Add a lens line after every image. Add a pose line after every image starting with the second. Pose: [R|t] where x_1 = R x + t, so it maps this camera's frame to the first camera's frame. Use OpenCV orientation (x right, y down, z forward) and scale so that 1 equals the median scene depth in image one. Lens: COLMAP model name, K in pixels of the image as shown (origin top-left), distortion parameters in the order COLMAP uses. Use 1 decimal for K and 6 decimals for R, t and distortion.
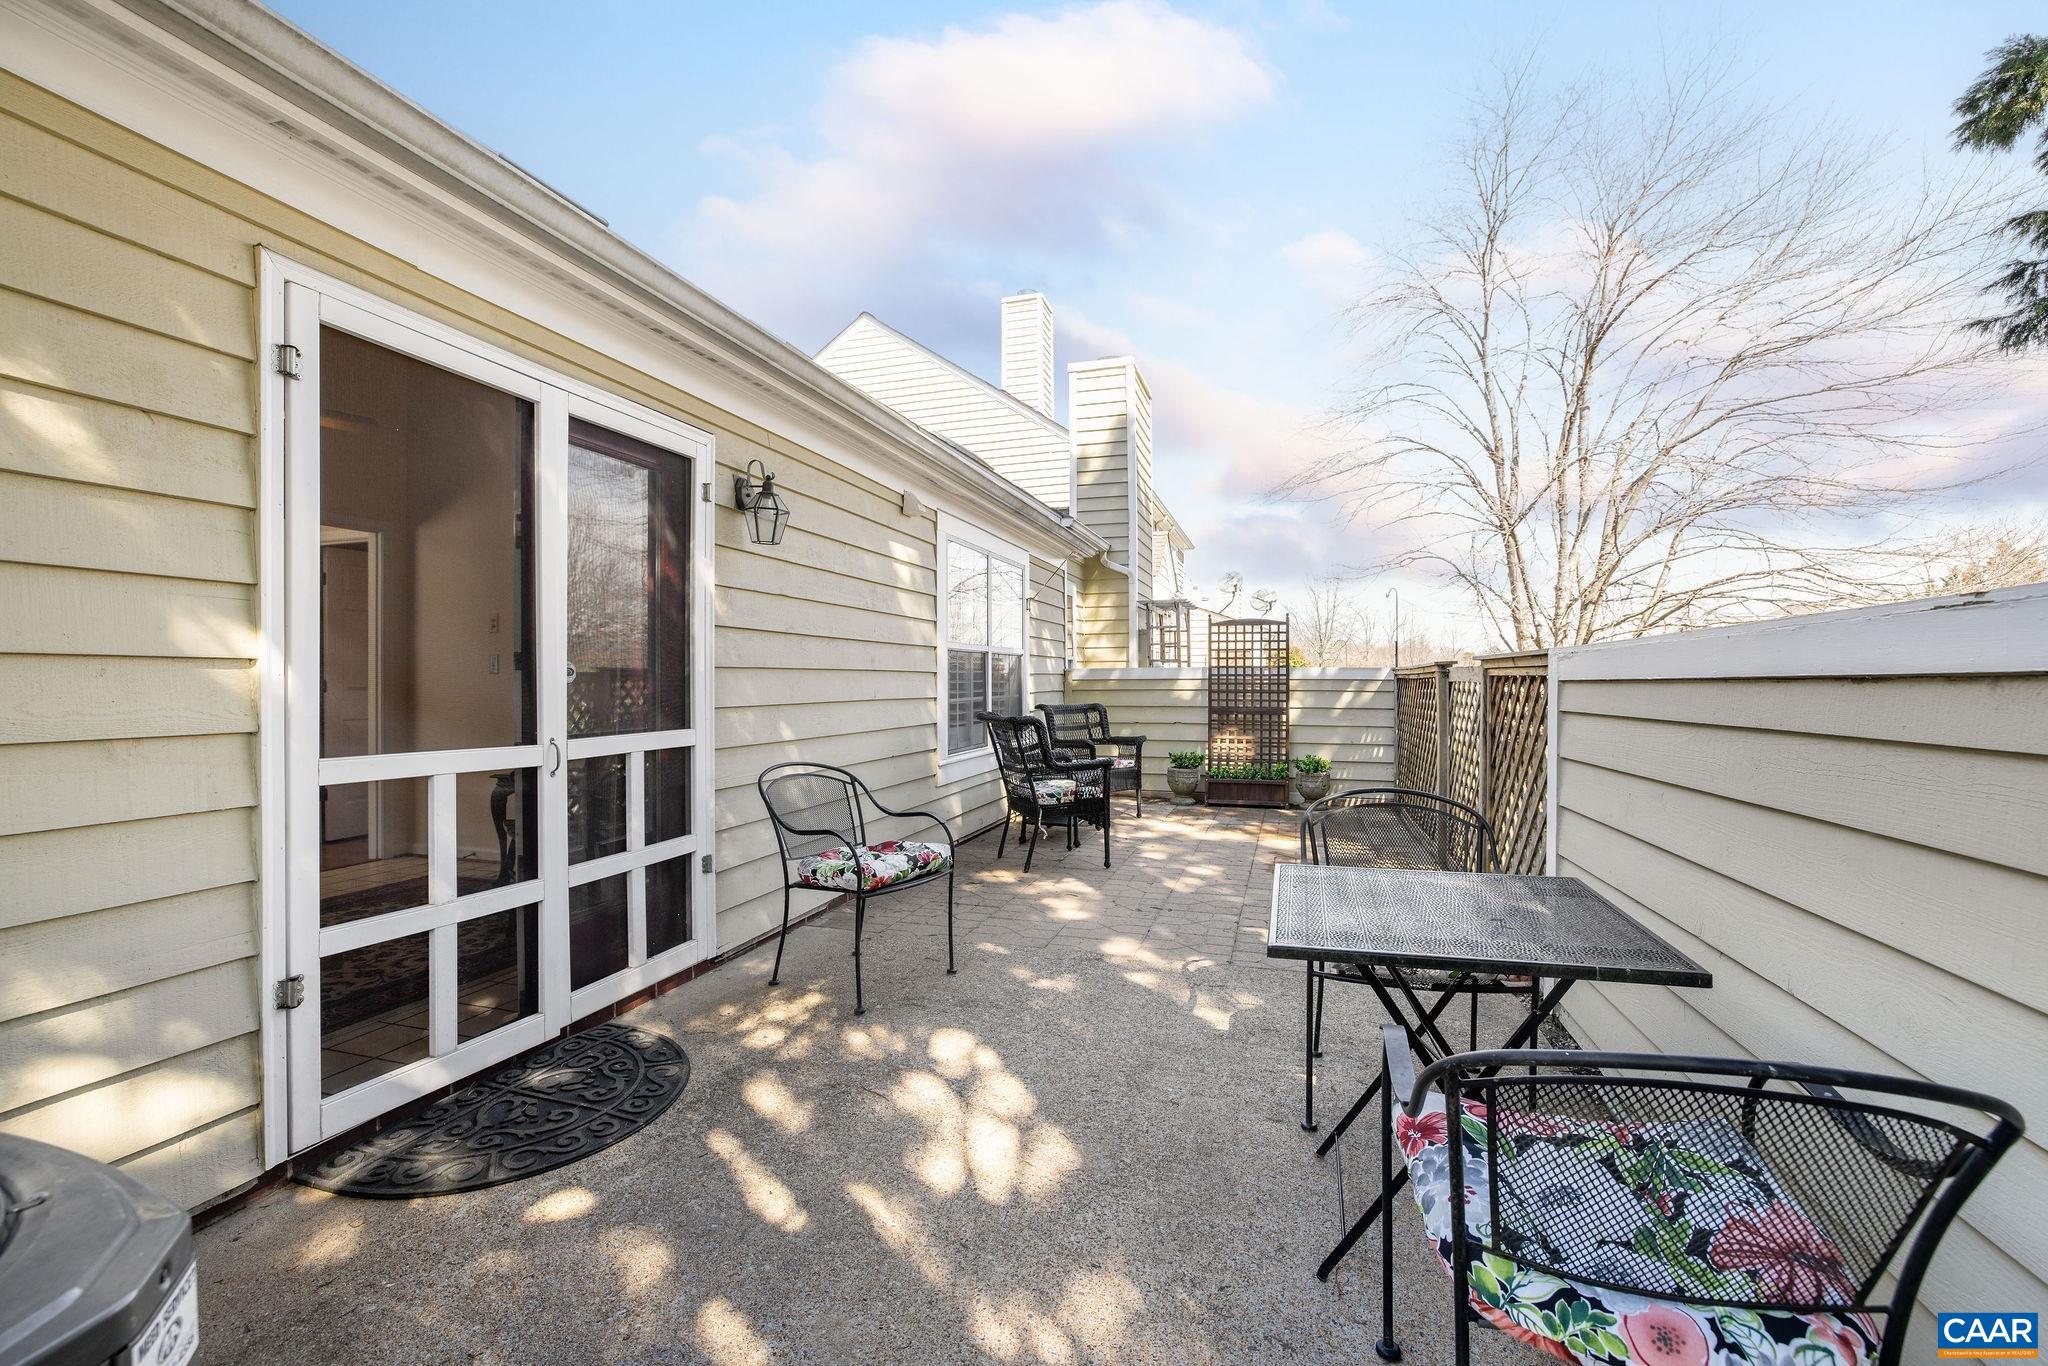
lens RADIAL K [[892.1, 0, 1022.2], [0, 892.1, 679.1], [0, 0, 1]] dist [-0.037950, 0.015519]
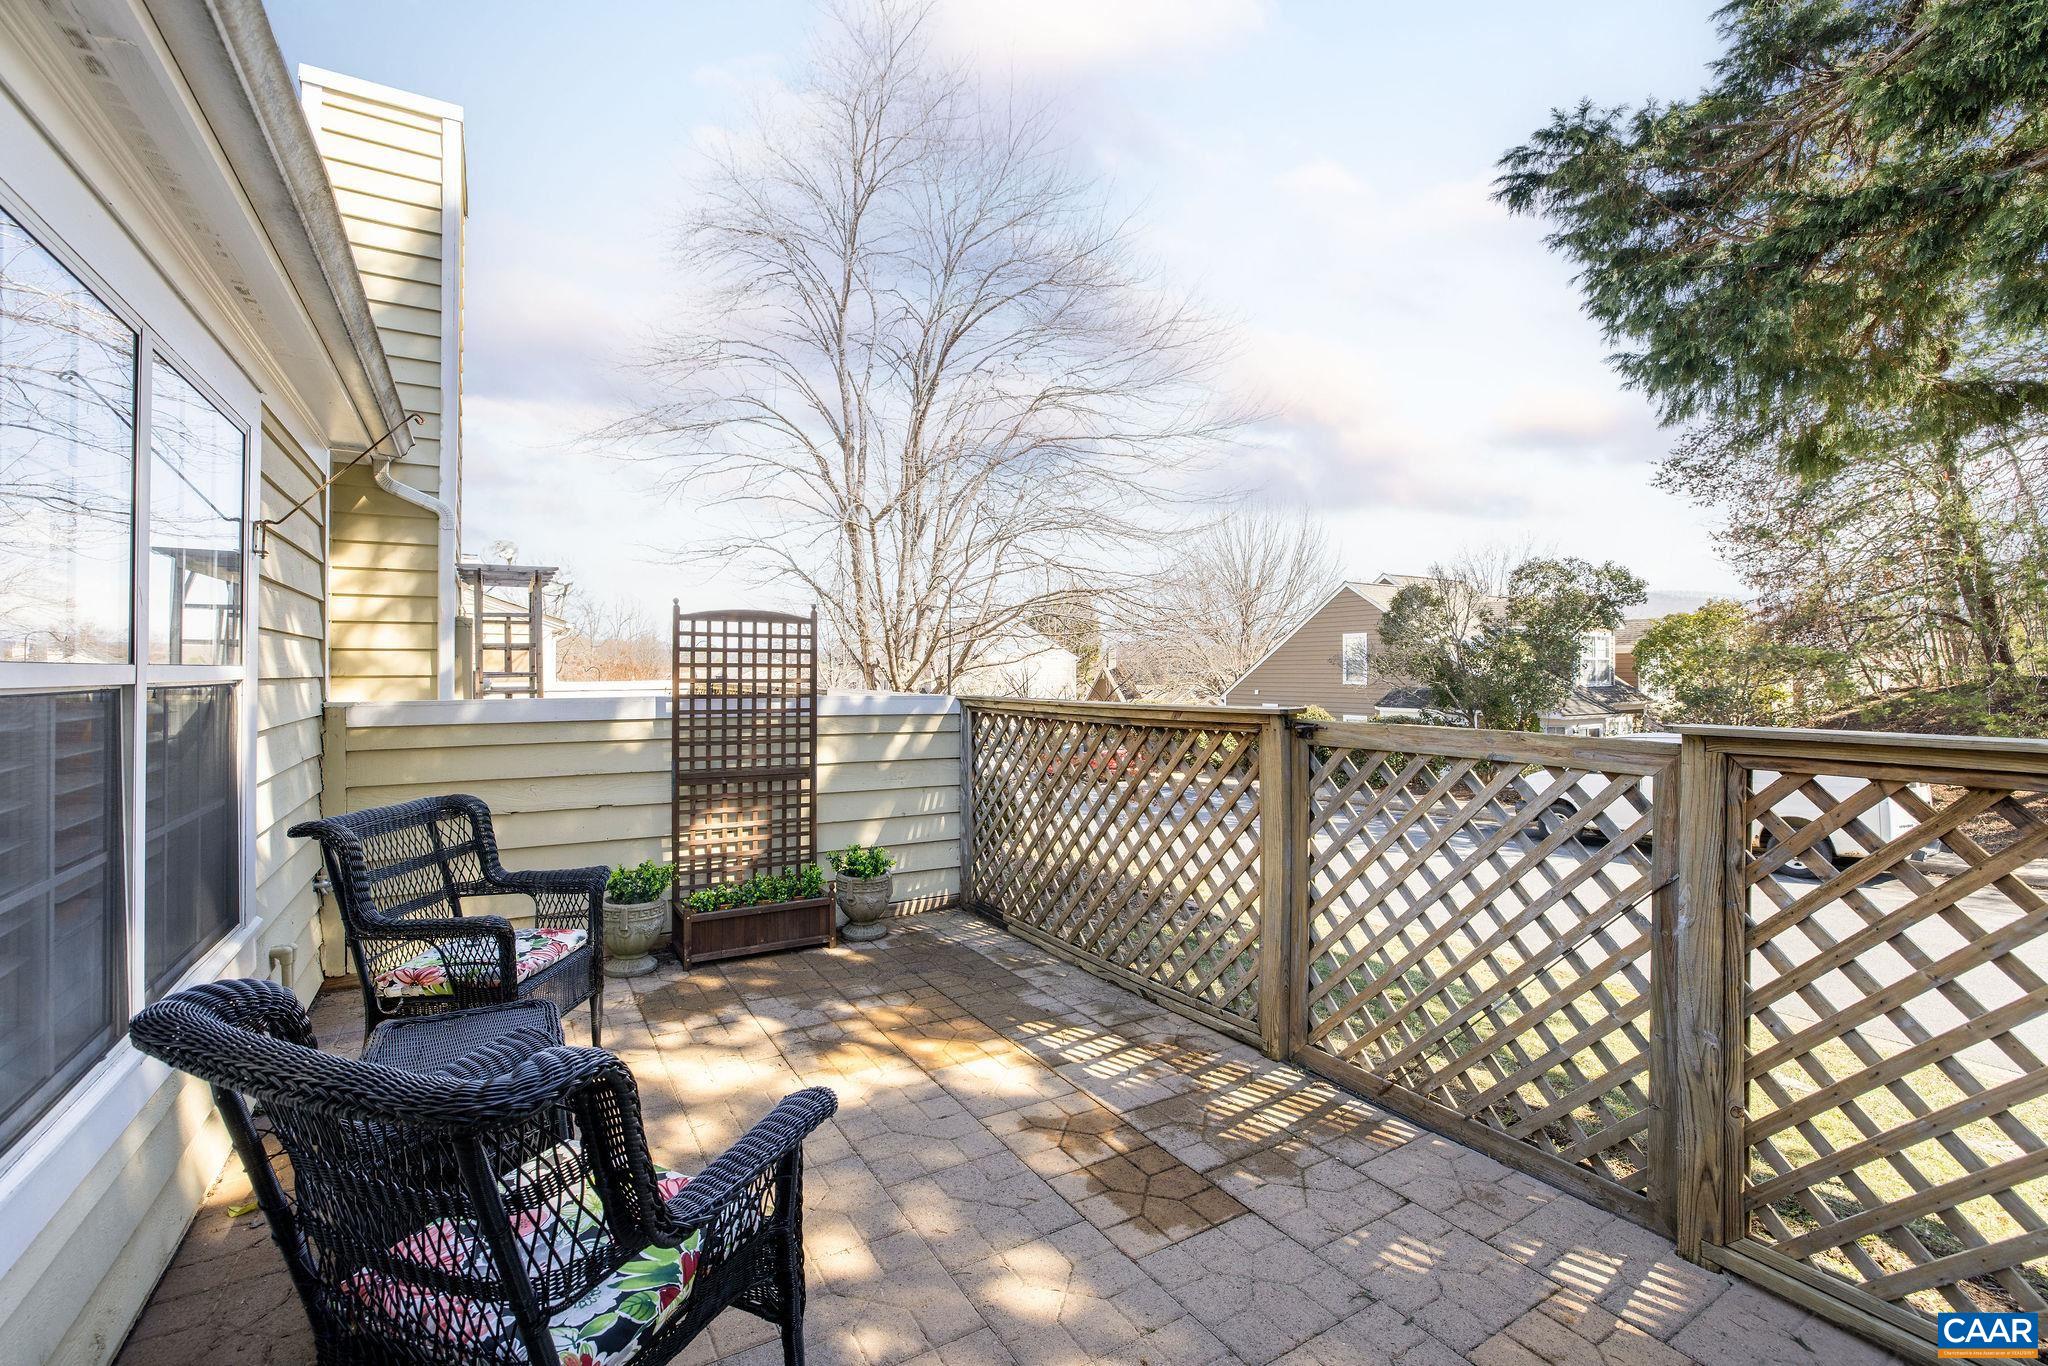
lens RADIAL K [[892.1, 0, 1022.2], [0, 892.1, 679.1], [0, 0, 1]] dist [-0.037950, 0.015519]
pose [[0.677665, -0.002107, 0.735368, -0.037311], [-0.002640, 0.999982, 0.005299, -0.027950], [-0.735366, -0.005532, 0.677648, 0.497757]]
